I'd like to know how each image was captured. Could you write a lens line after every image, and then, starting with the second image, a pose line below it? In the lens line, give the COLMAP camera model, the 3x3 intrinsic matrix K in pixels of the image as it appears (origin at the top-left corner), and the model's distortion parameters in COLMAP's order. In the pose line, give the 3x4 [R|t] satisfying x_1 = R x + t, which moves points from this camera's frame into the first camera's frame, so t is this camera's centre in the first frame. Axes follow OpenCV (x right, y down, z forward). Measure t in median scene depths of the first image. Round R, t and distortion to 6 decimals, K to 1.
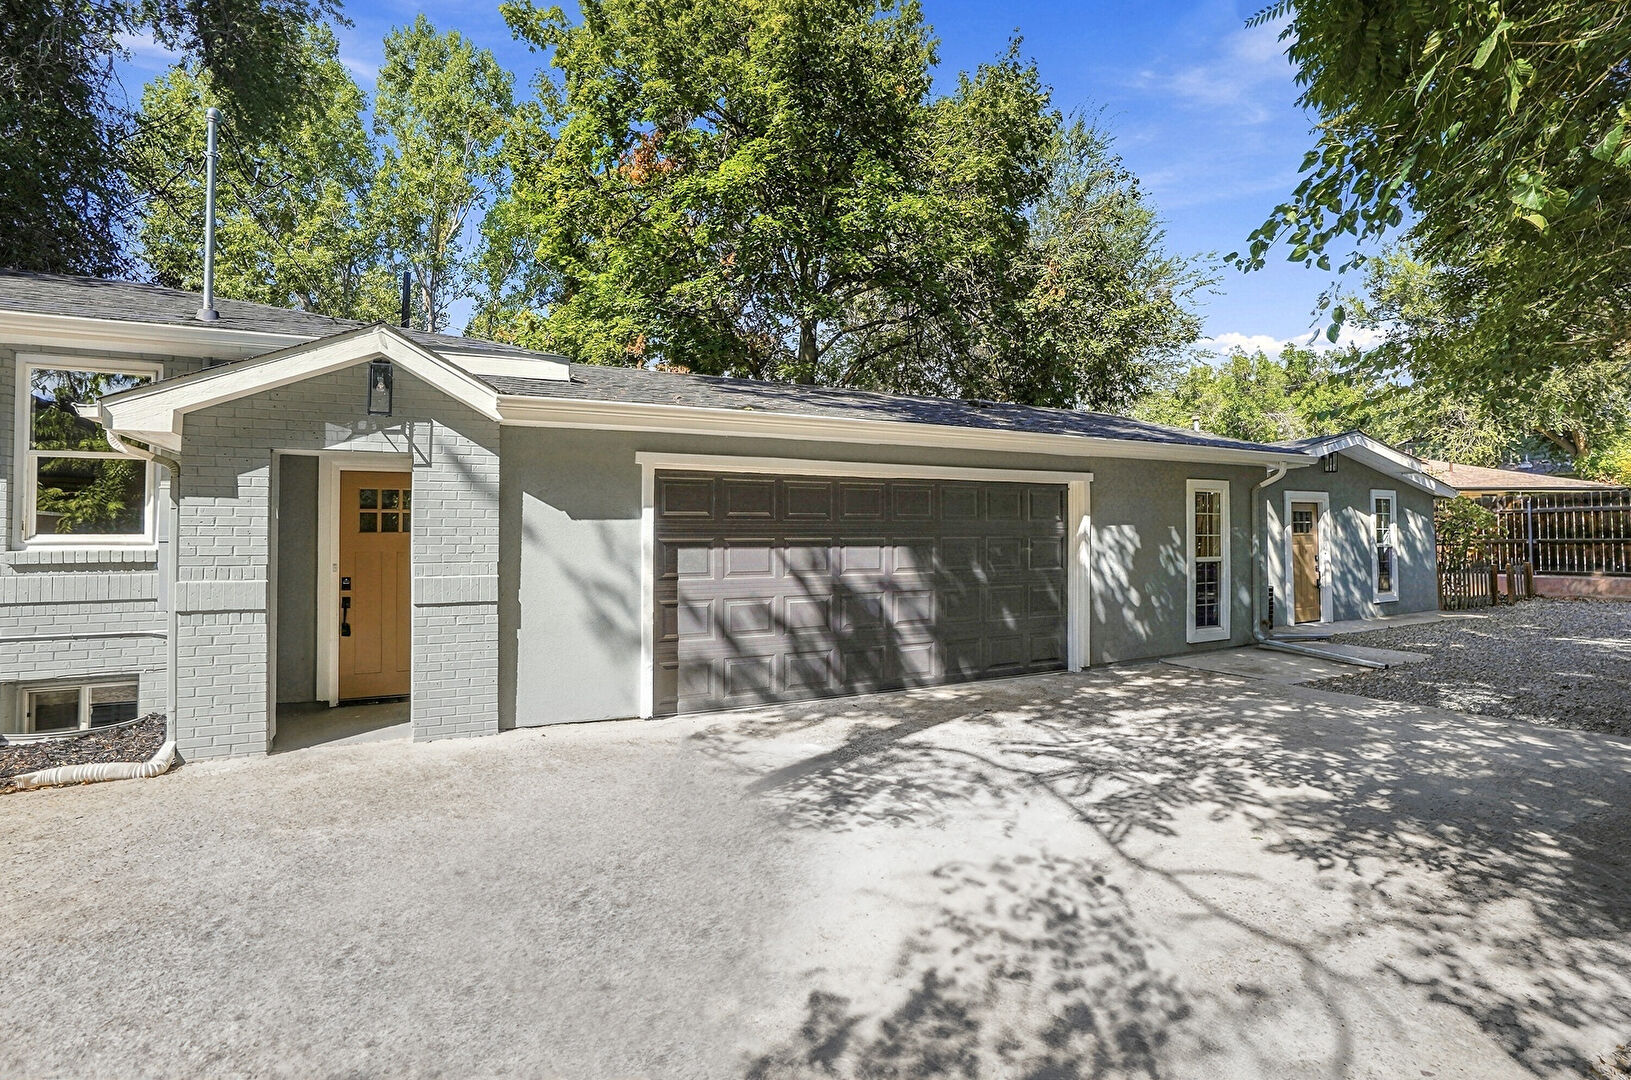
lens RADIAL K [[783.1, 0, 815.5], [0, 783.1, 540.0], [0, 0, 1]] dist [-0.064117, 0.027395]
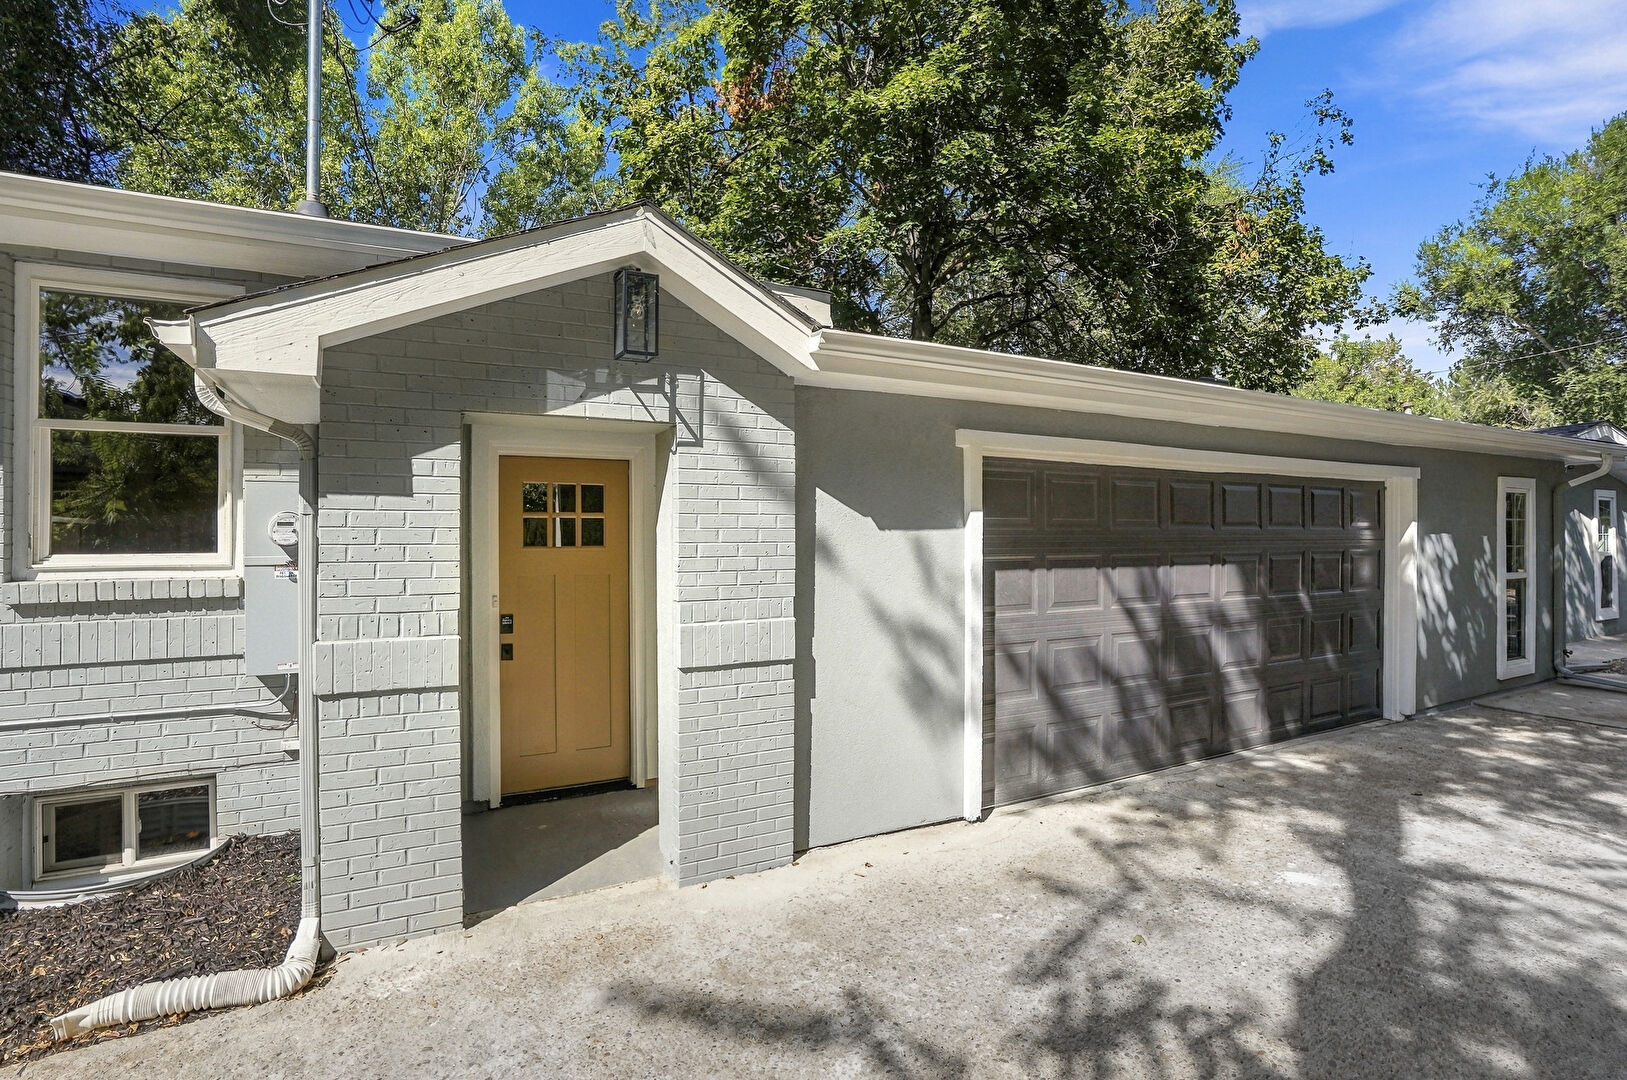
lens RADIAL K [[791.3, 0, 807.0], [0, 791.3, 551.9], [0, 0, 1]] dist [-0.060564, 0.024539]
pose [[0.999781, -0.000168, 0.020931, -0.348088], [-0.000162, 0.999876, 0.015728, -0.016259], [-0.020931, -0.015728, 0.999657, 0.294291]]
